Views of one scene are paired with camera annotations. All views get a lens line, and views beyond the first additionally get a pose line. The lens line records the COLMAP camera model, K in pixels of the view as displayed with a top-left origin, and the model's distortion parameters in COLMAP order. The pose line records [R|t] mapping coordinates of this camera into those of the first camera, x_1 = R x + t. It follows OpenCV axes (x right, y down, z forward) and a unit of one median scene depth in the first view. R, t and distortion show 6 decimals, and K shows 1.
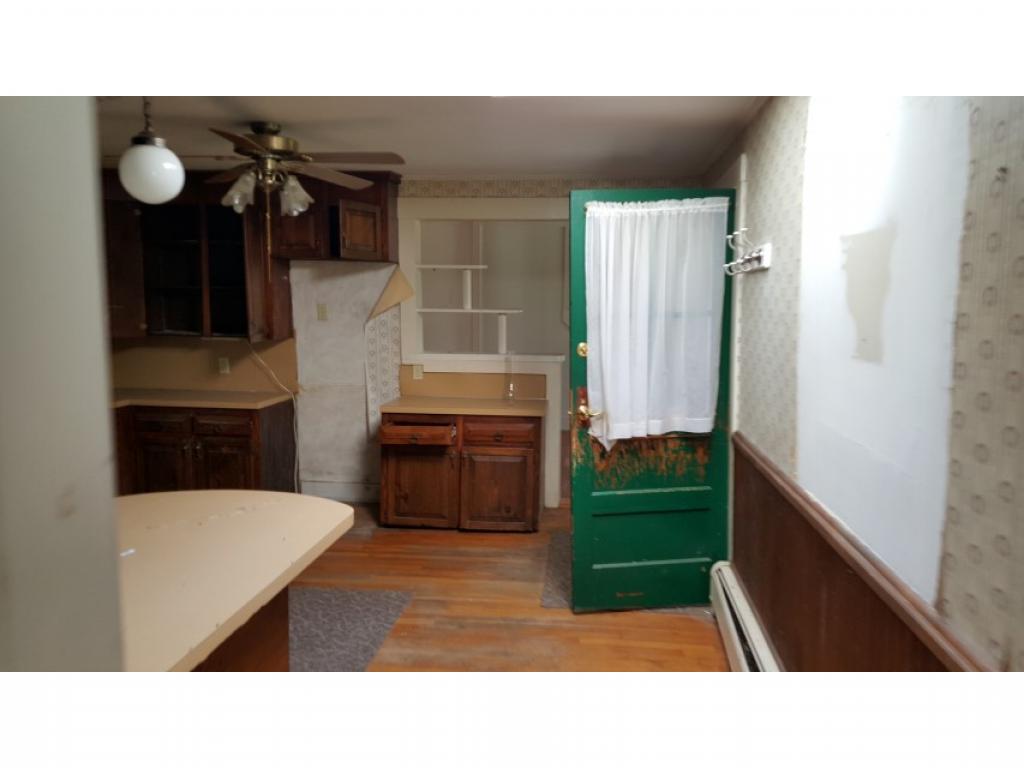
lens RADIAL K [[750.7, 0, 513.0], [0, 750.7, 385.1], [0, 0, 1]] dist [0.070899, -0.105302]
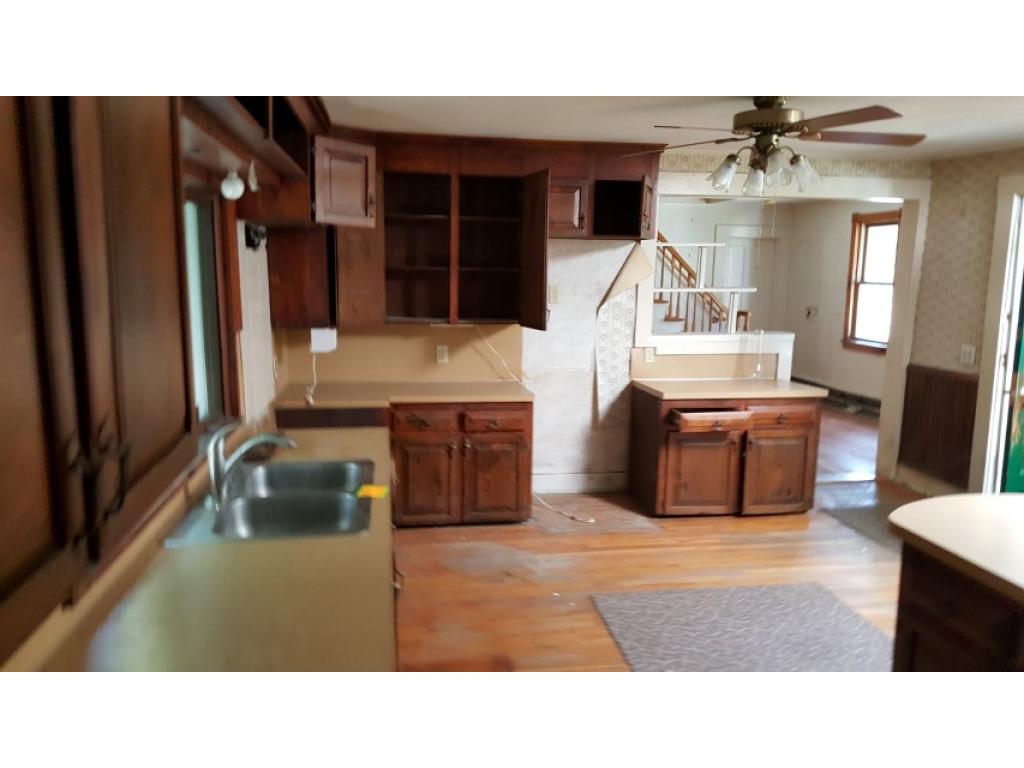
lens RADIAL K [[750.7, 0, 510.4], [0, 750.7, 382.3], [0, 0, 1]] dist [0.070899, -0.105302]
pose [[0.973613, -0.038037, 0.225013, -0.555035], [0.030208, 0.998816, 0.038132, -0.026357], [-0.226197, -0.030329, 0.973609, 0.109594]]
